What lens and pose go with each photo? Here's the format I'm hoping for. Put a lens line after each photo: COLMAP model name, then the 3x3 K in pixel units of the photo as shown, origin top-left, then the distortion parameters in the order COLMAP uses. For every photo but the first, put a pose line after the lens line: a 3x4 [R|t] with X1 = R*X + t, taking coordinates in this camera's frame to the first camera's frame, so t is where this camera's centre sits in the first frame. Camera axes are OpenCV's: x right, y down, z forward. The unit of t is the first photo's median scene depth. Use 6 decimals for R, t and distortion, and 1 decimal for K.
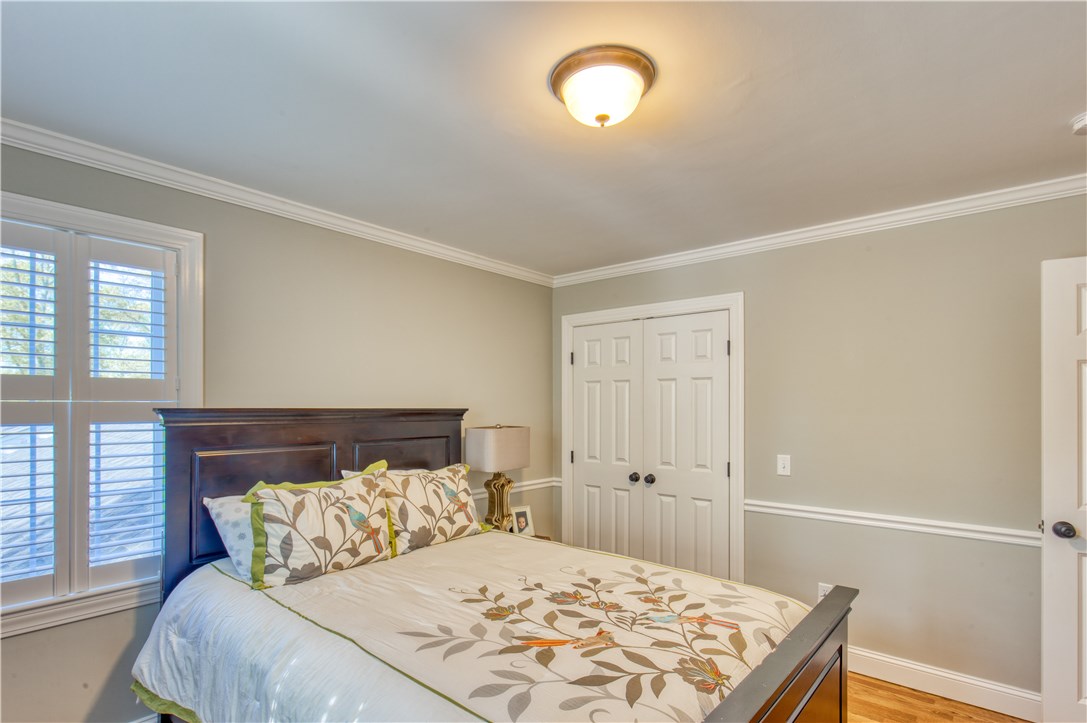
lens RADIAL K [[534.5, 0, 527.9], [0, 534.5, 393.9], [0, 0, 1]] dist [0.000593, -0.000099]
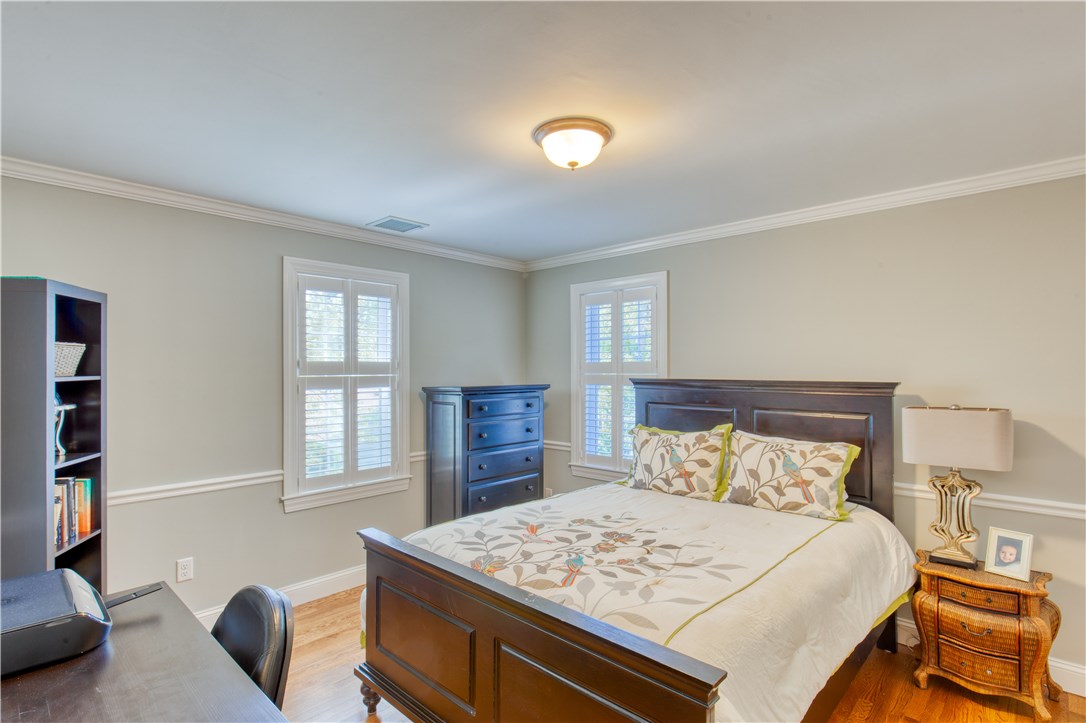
lens RADIAL K [[530.7, 0, 554.3], [0, 530.7, 365.4], [0, 0, 1]] dist [0.002333, -0.000480]
pose [[-0.001709, -0.012343, -0.999922, 1.296851], [0.022256, 0.999676, -0.012378, 0.000751], [0.999751, -0.022275, -0.001433, 0.865499]]
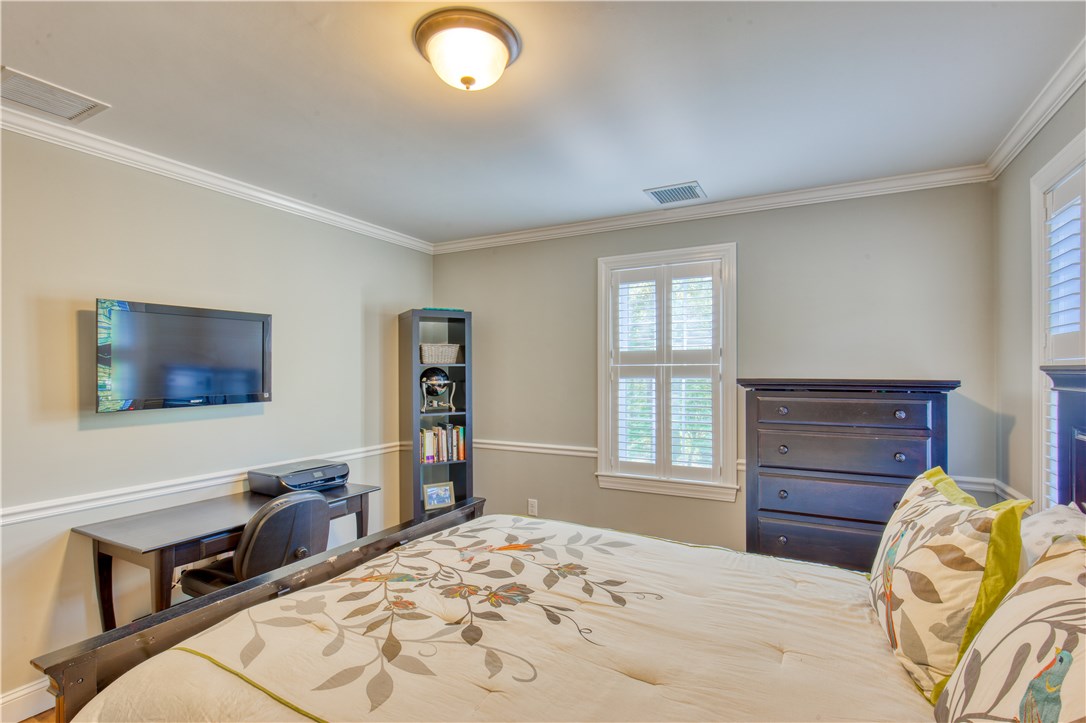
lens RADIAL K [[530.7, 0, 554.3], [0, 530.7, 365.4], [0, 0, 1]] dist [0.002333, -0.000480]
pose [[-0.969369, -0.004724, -0.245563, 0.204734], [0.003365, 0.999466, -0.032512, 0.058071], [0.245585, -0.032343, -0.968835, 1.818785]]
